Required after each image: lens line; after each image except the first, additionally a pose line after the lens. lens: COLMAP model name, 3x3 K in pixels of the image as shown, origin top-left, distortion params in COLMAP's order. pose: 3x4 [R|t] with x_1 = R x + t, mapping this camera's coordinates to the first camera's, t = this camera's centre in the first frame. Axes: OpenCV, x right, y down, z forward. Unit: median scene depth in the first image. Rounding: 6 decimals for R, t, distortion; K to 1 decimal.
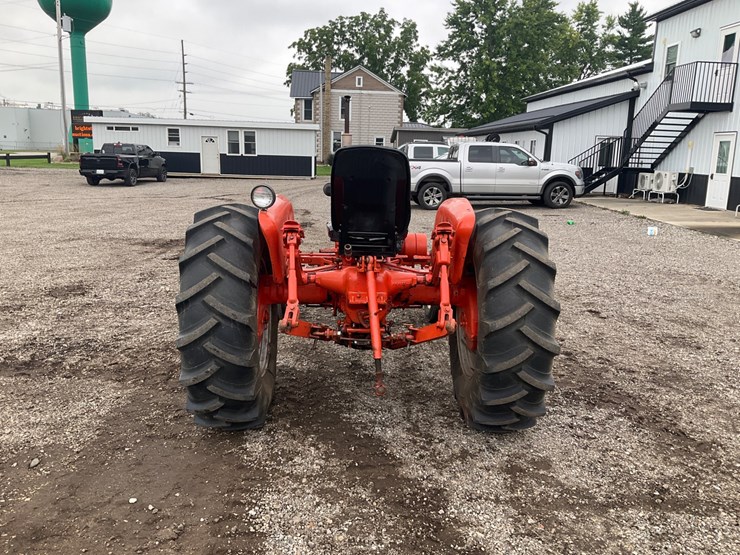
lens RADIAL K [[608.8, 0, 369.0], [0, 608.8, 280.0], [0, 0, 1]] dist [0.070405, -0.129101]
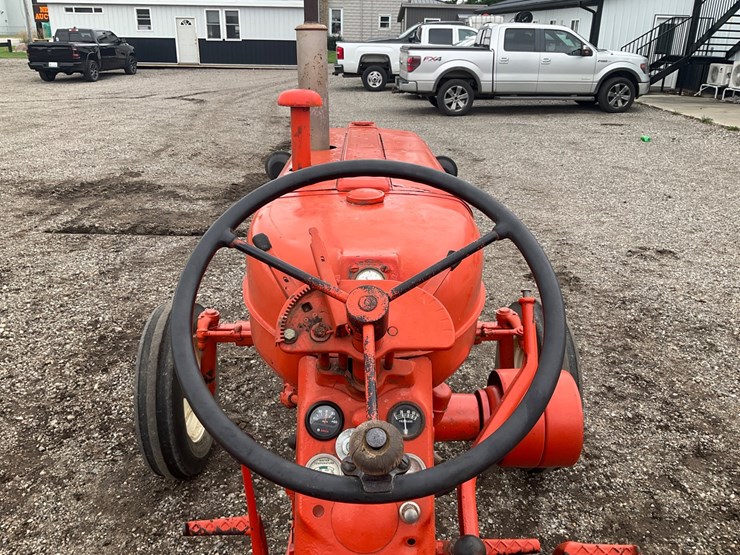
lens RADIAL K [[620.1, 0, 368.4], [0, 620.1, 276.6], [0, 0, 1]] dist [-0.011232, -0.008304]
pose [[0.999952, -0.004793, -0.008499, -0.000693], [0.006164, 0.985523, 0.169432, -0.038525], [0.007564, -0.169477, 0.985505, 0.154395]]
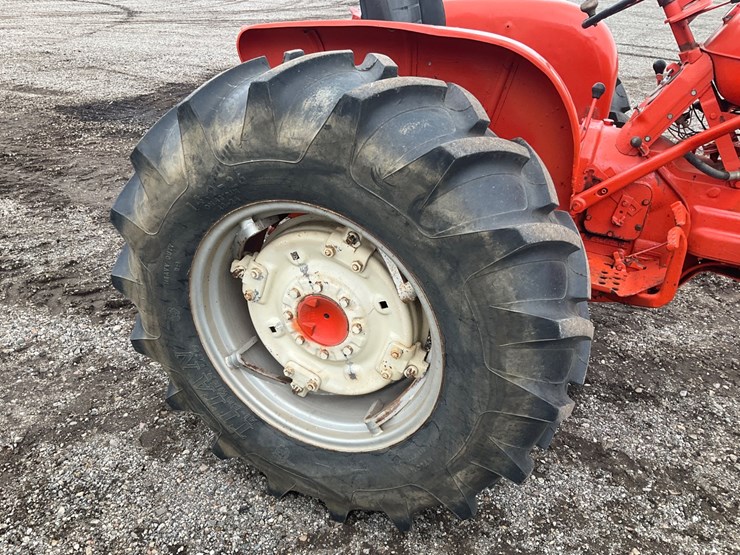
lens RADIAL K [[608.8, 0, 369.0], [0, 608.8, 280.0], [0, 0, 1]] dist [0.070405, -0.129101]
pose [[-0.429584, 0.409687, -0.804745, 0.093483], [-0.226203, 0.813932, 0.535114, -0.033990], [0.874237, 0.411912, -0.256980, 0.189903]]
